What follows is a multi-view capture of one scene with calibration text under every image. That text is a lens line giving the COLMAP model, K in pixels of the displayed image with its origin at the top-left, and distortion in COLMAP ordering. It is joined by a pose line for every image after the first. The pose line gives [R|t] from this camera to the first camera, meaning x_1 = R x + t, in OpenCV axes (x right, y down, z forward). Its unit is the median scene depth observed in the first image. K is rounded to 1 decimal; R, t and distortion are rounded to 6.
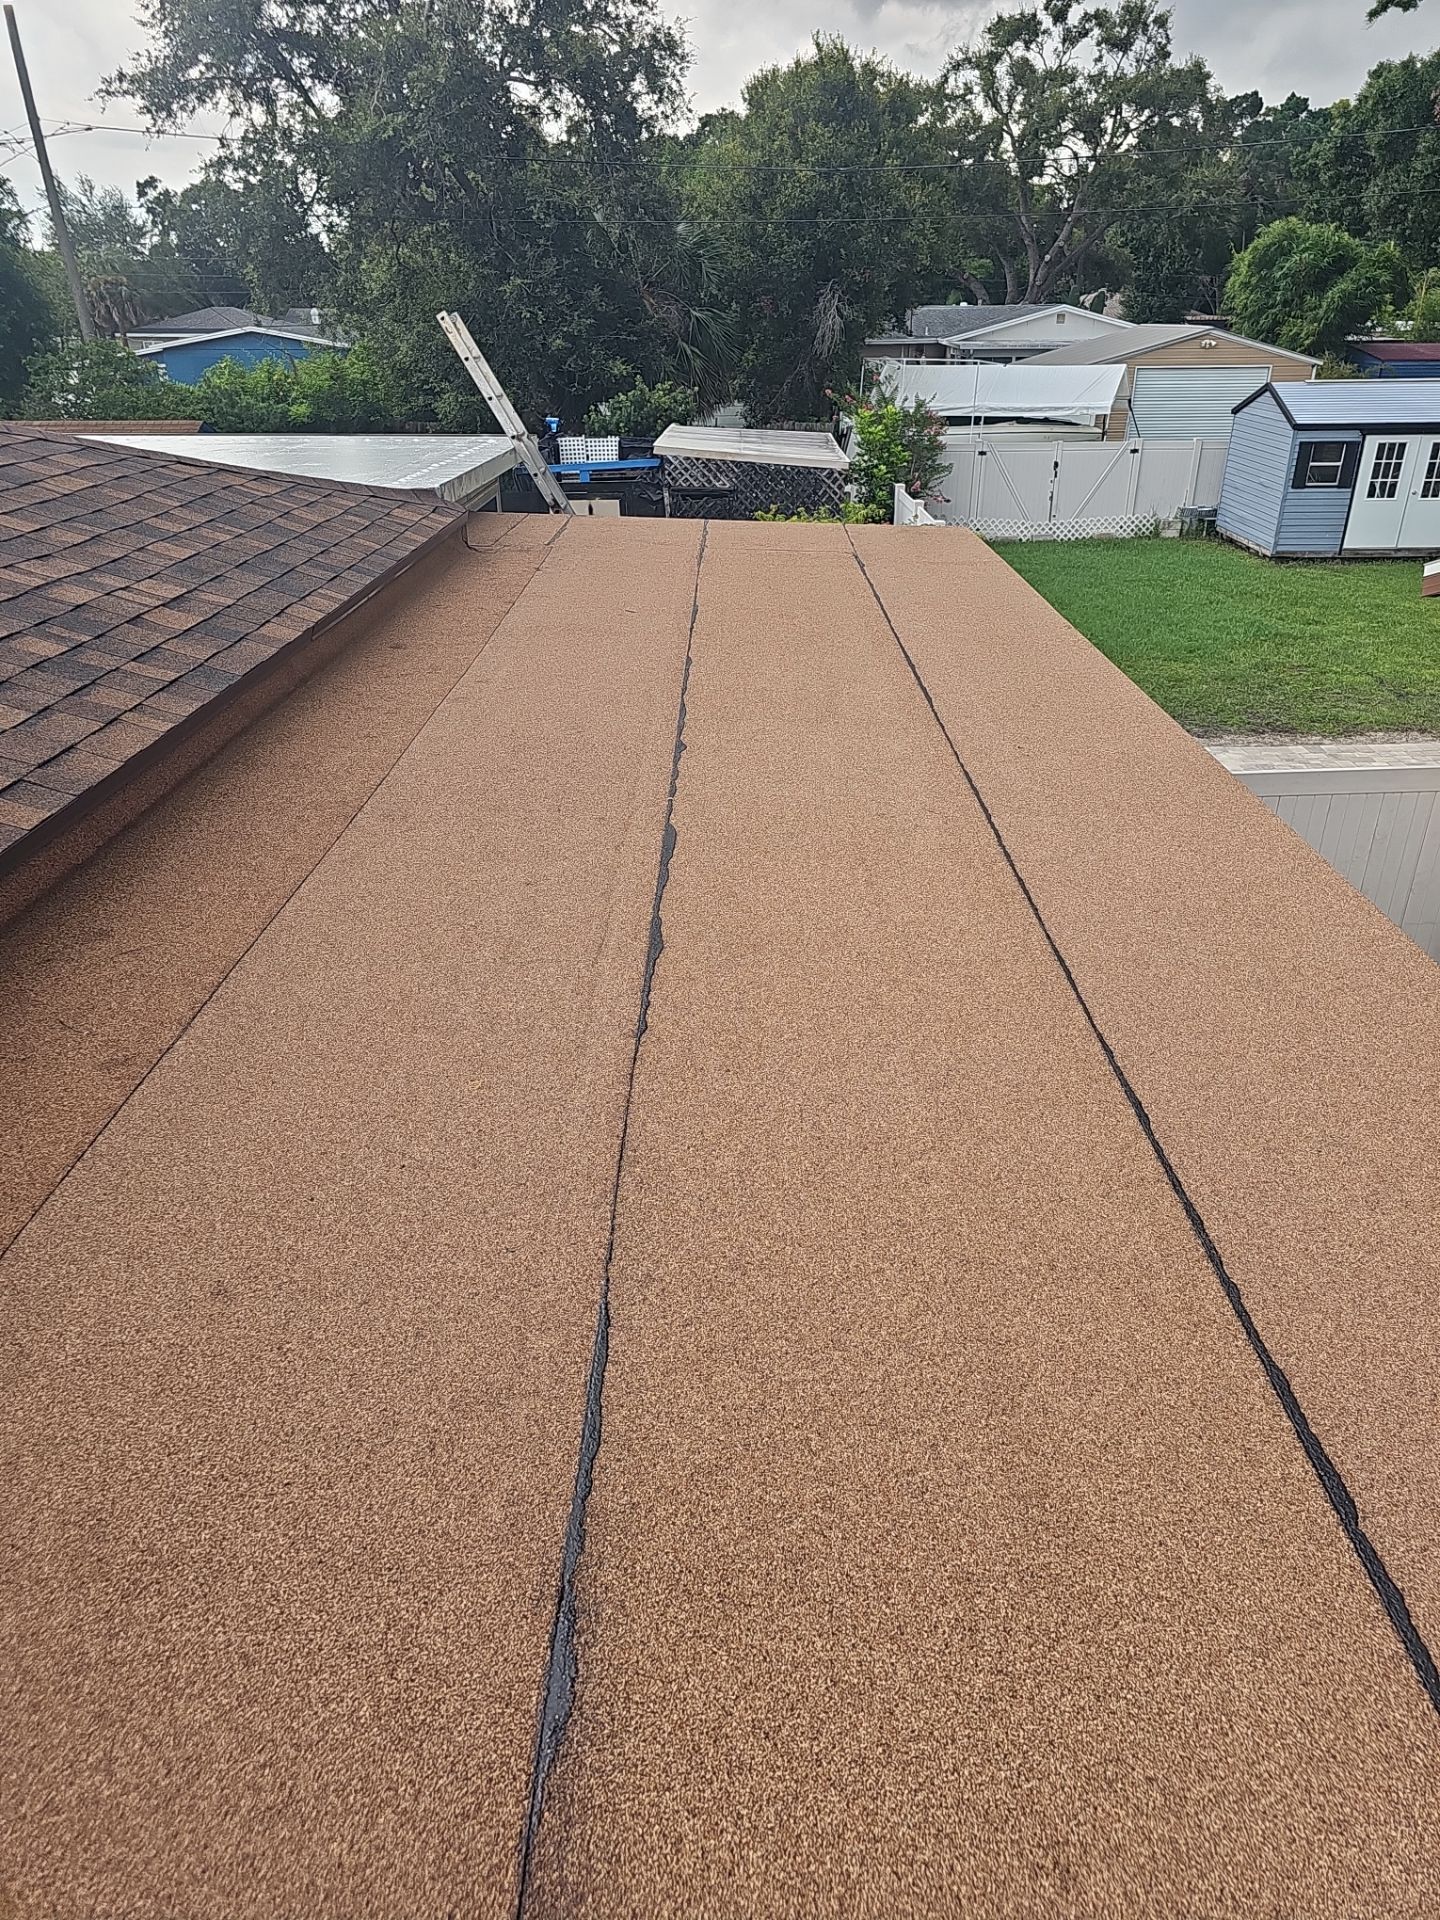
lens RADIAL K [[1282.7, 0, 764.1], [0, 1282.7, 952.3], [0, 0, 1]] dist [0.034557, -0.021424]
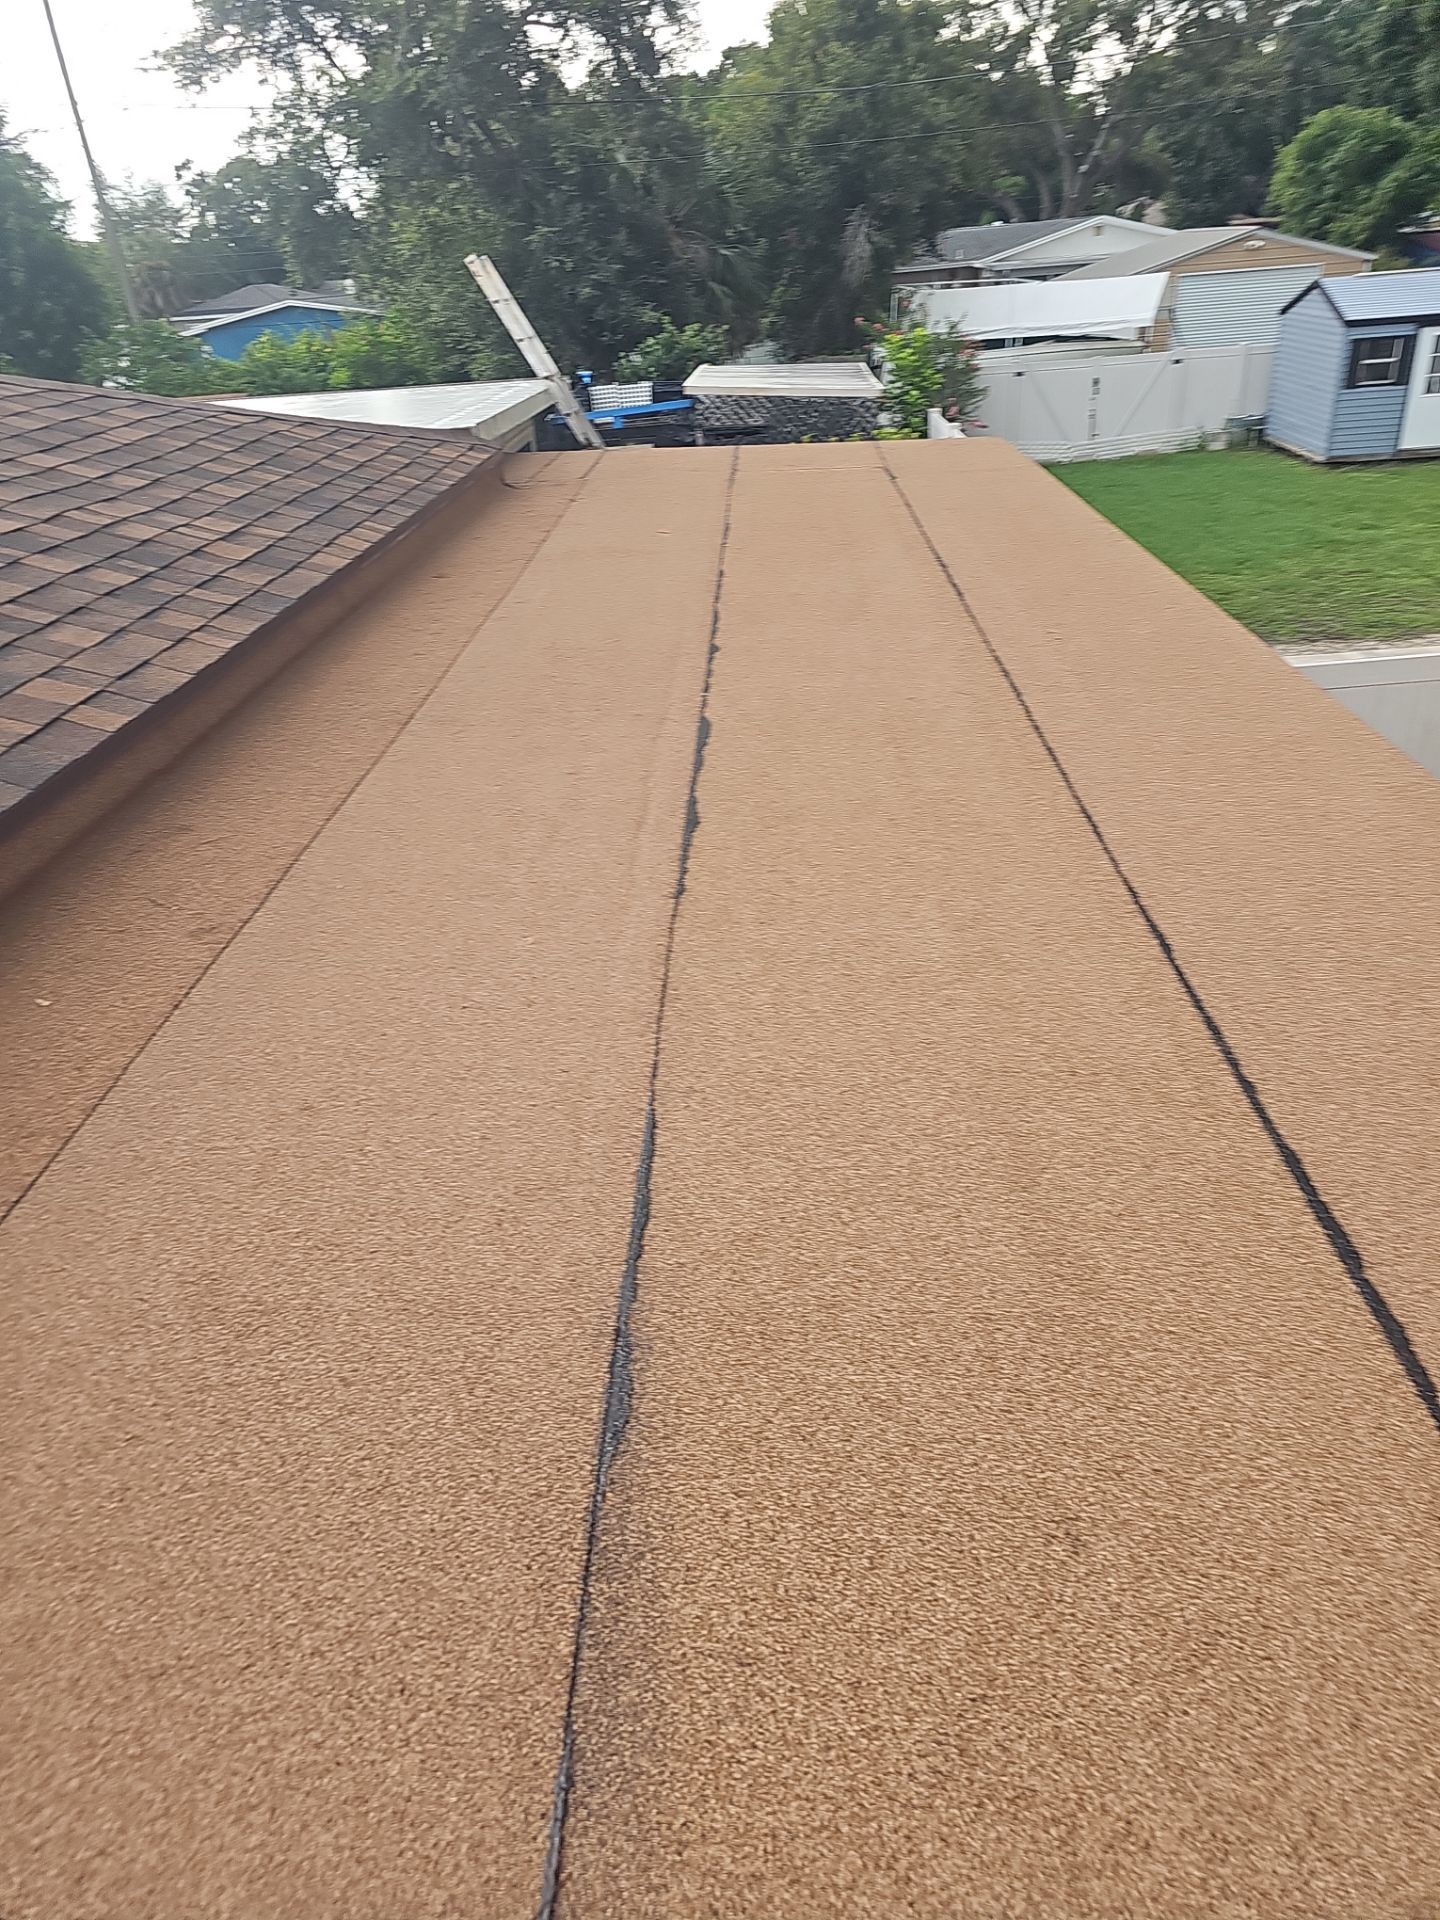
lens RADIAL K [[1266.3, 0, 720.0], [0, 1266.3, 960.0], [0, 0, 1]] dist [0.038032, -0.025982]
pose [[0.996682, -0.032060, -0.074815, 0.003277], [0.035358, 0.998442, 0.043176, 0.018775], [0.073314, -0.045678, 0.996262, -0.009790]]
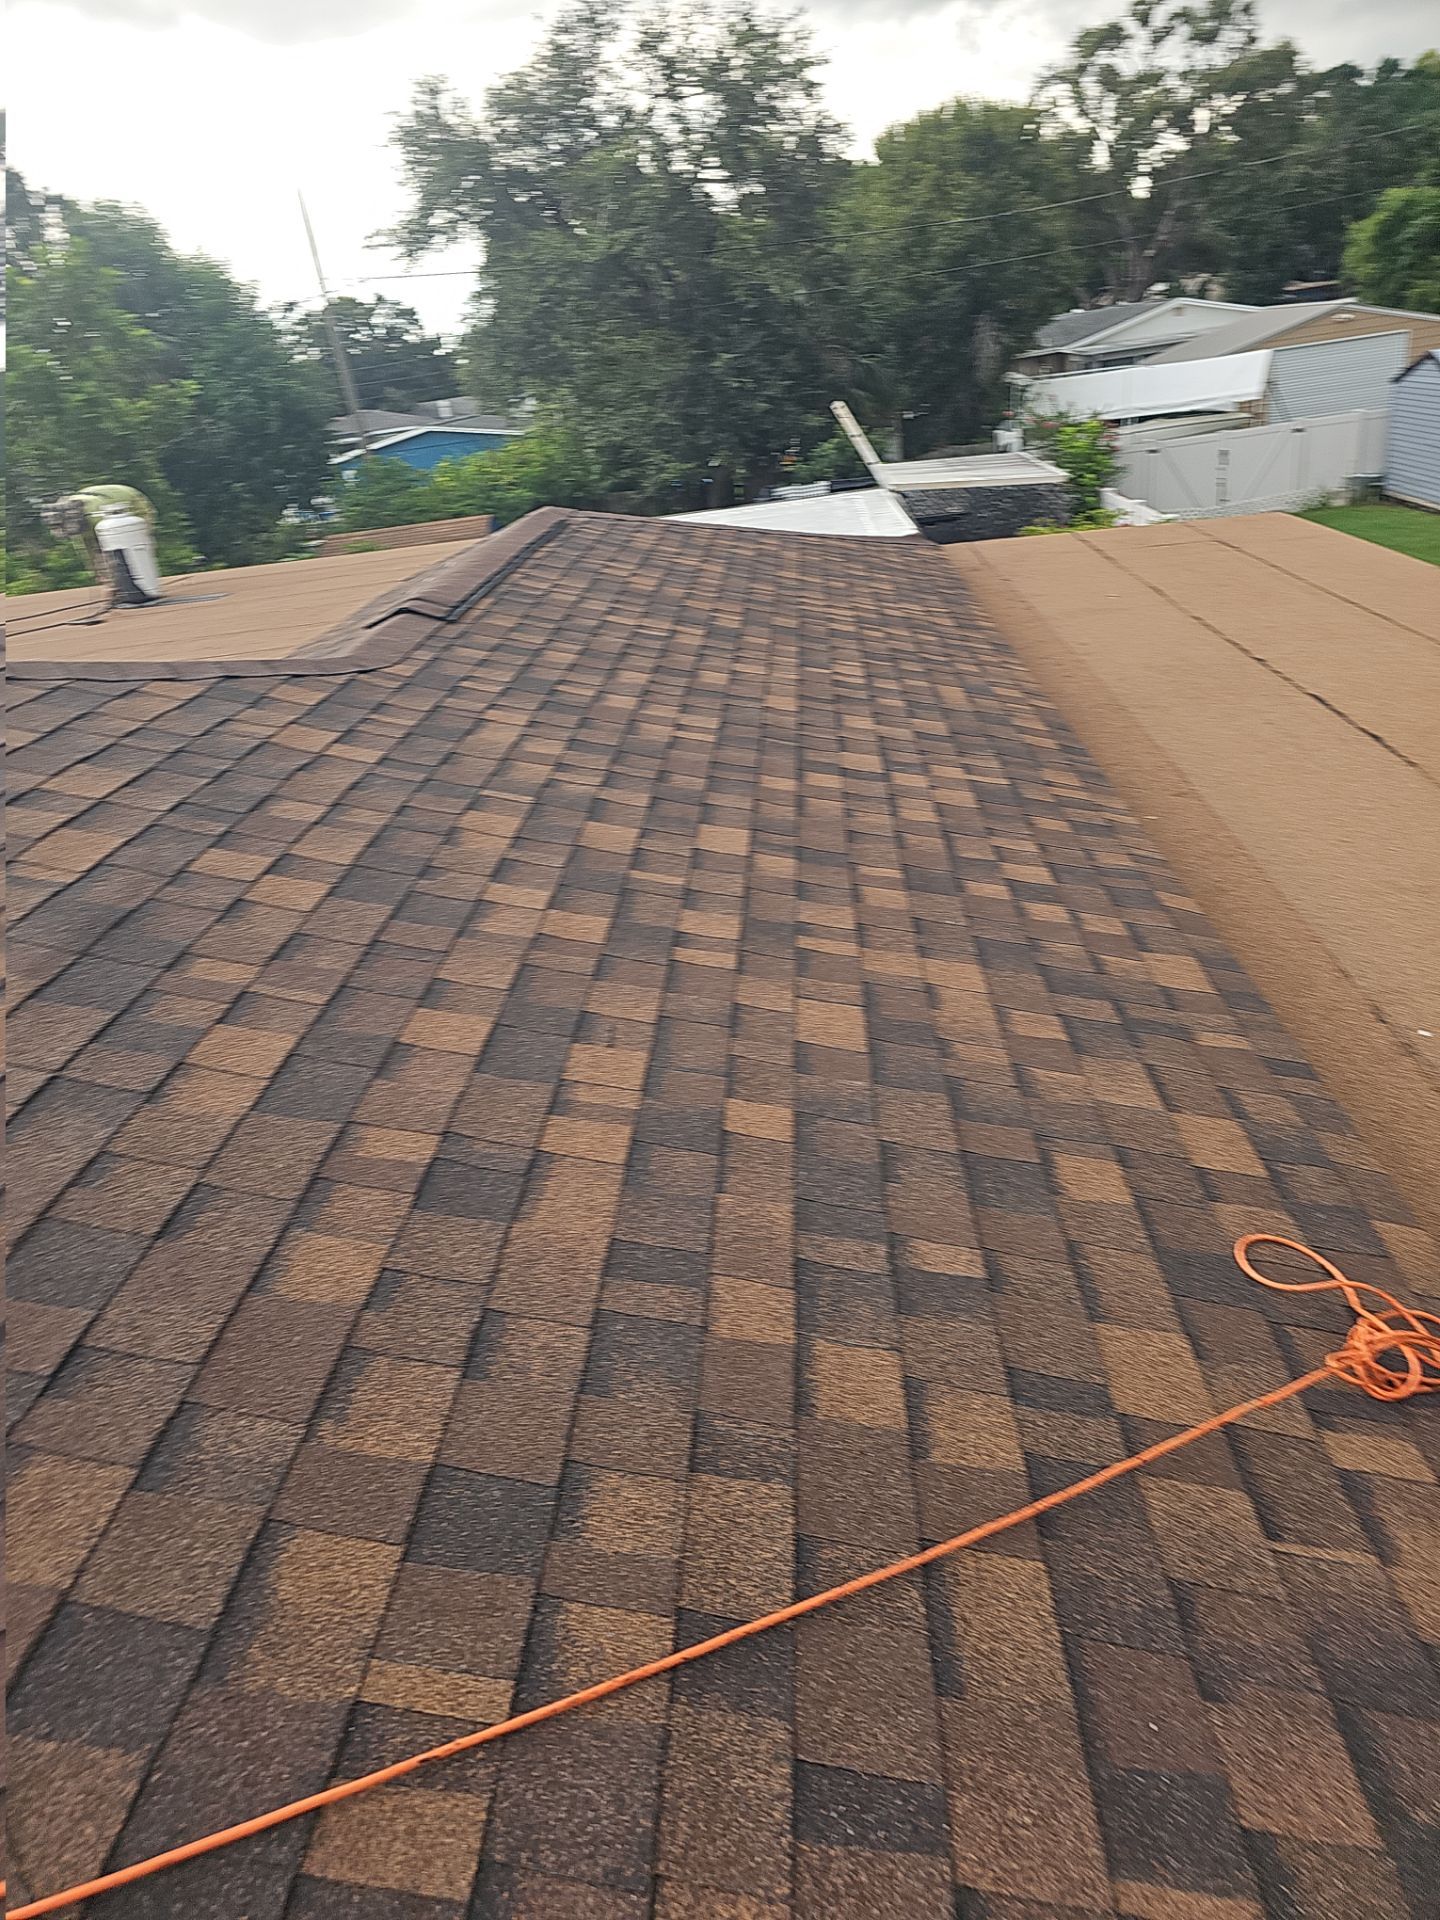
lens RADIAL K [[1273.6, 0, 719.6], [0, 1273.6, 971.1], [0, 0, 1]] dist [0.043188, -0.029918]
pose [[0.989546, -0.082354, -0.118393, -0.245490], [0.081441, 0.996599, -0.012542, 0.081933], [0.119023, 0.002769, 0.992888, -0.290033]]
